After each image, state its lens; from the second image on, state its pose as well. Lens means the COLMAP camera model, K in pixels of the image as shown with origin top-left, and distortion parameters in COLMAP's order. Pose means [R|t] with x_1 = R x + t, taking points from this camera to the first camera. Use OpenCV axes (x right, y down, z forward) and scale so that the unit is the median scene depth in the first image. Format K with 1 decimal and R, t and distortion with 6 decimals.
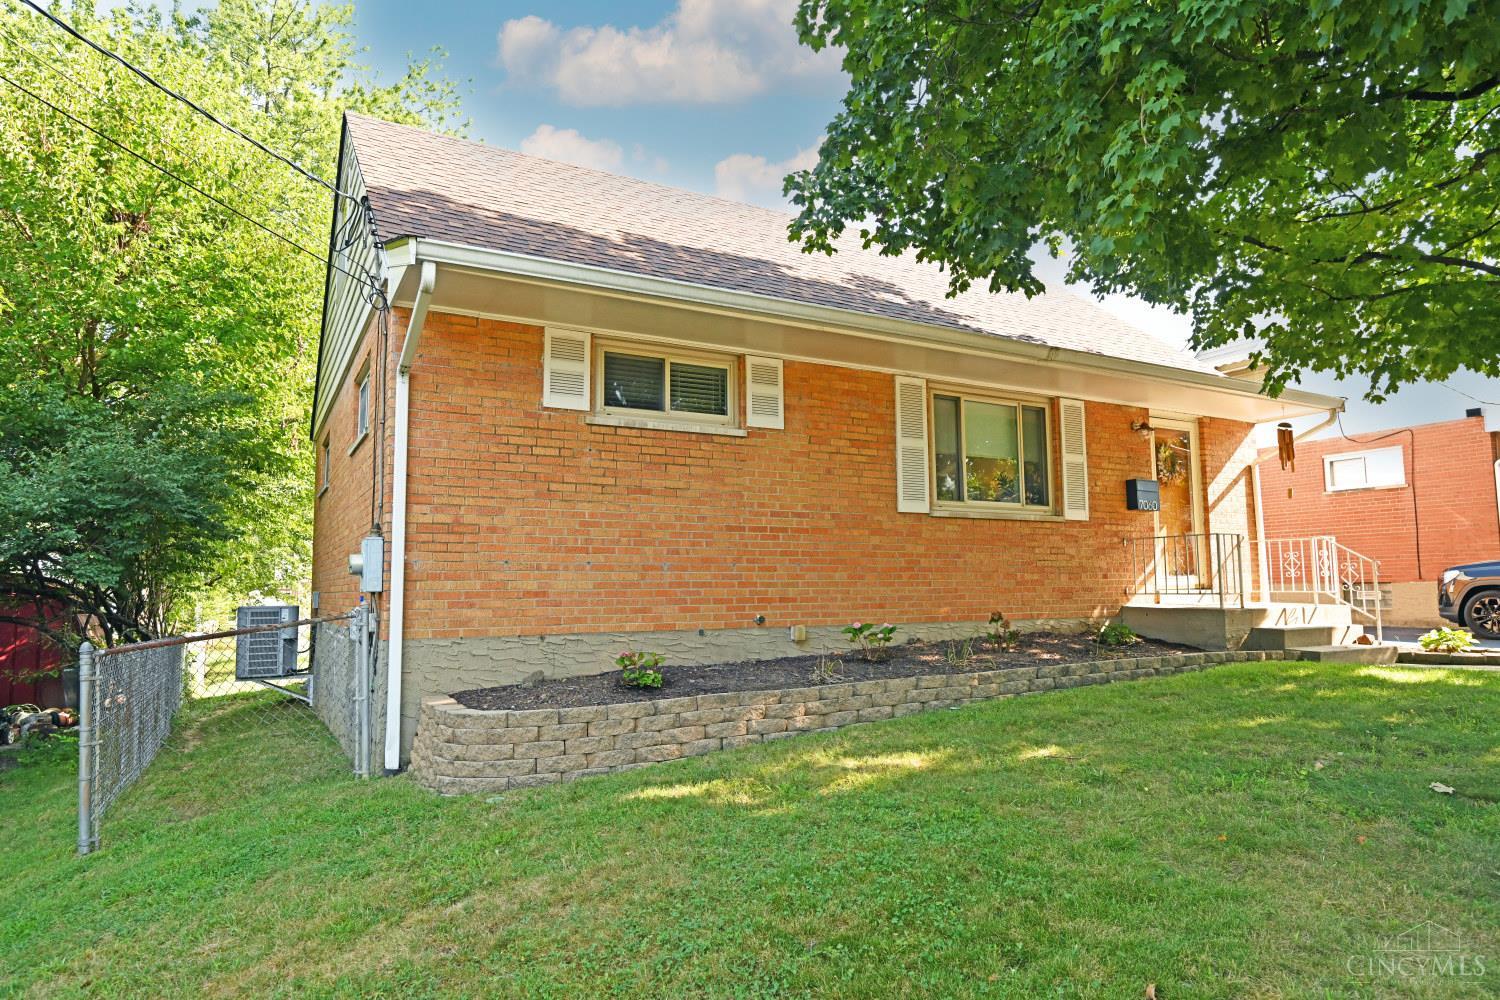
lens RADIAL K [[909.5, 0, 758.8], [0, 909.5, 499.9], [0, 0, 1]] dist [0.000631, 0.001579]
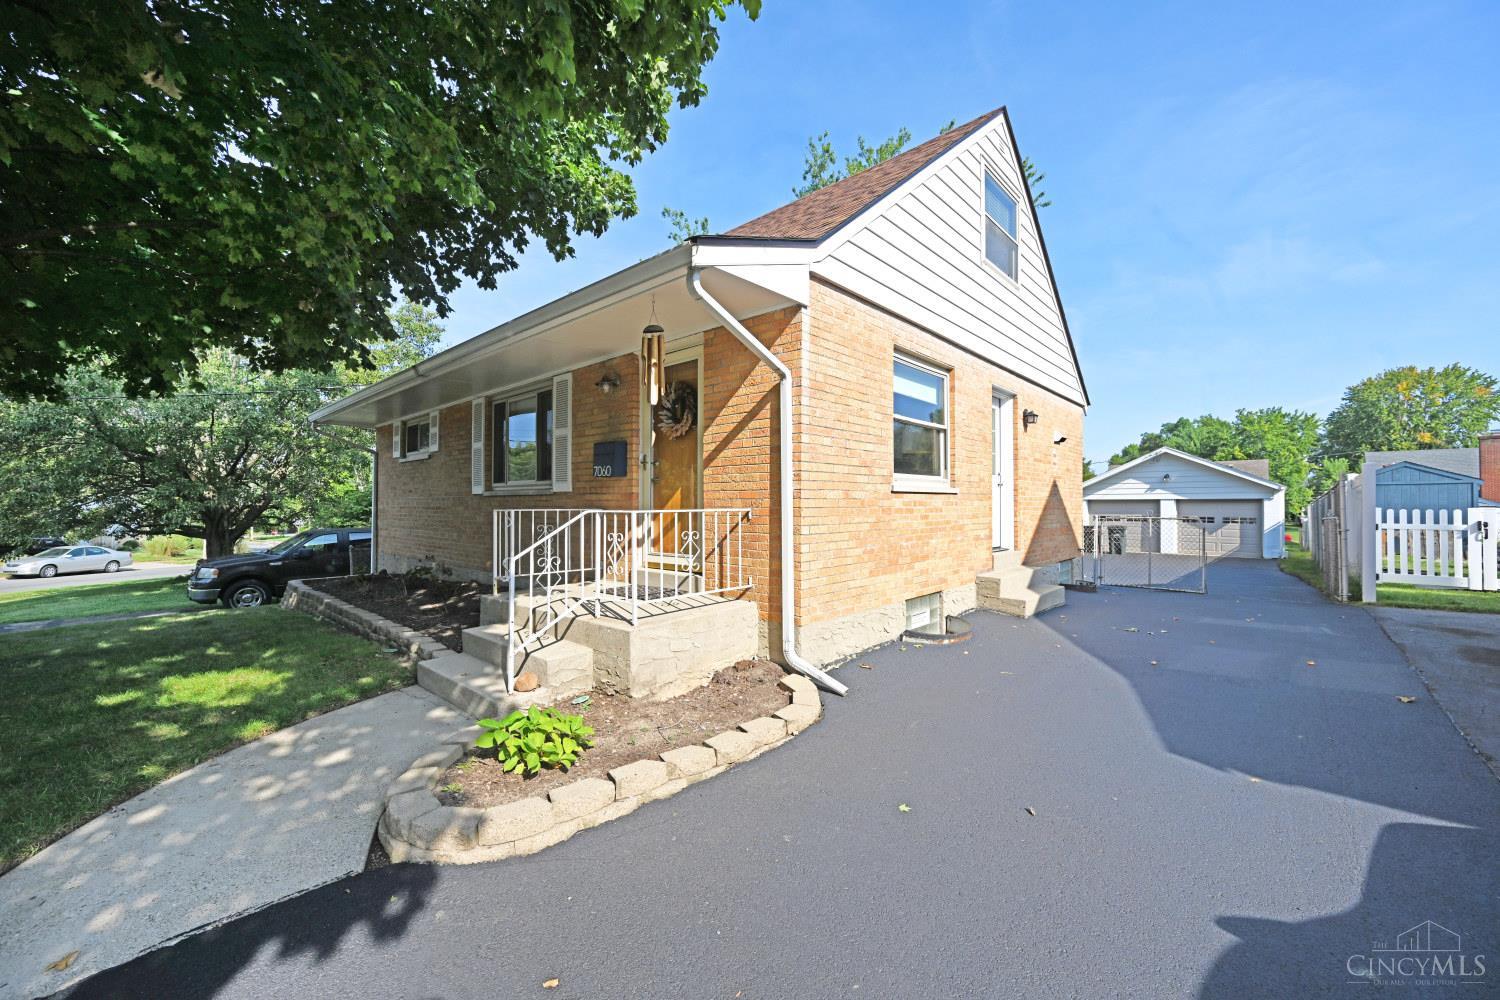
lens RADIAL K [[587.5, 0, 743.3], [0, 587.5, 498.9], [0, 0, 1]] dist [0.000588, 0.000013]
pose [[0.300345, -0.000217, -0.953831, 1.226516], [0.093921, 0.995147, 0.029348, 0.035045], [0.949195, -0.098399, 0.298908, 1.157635]]
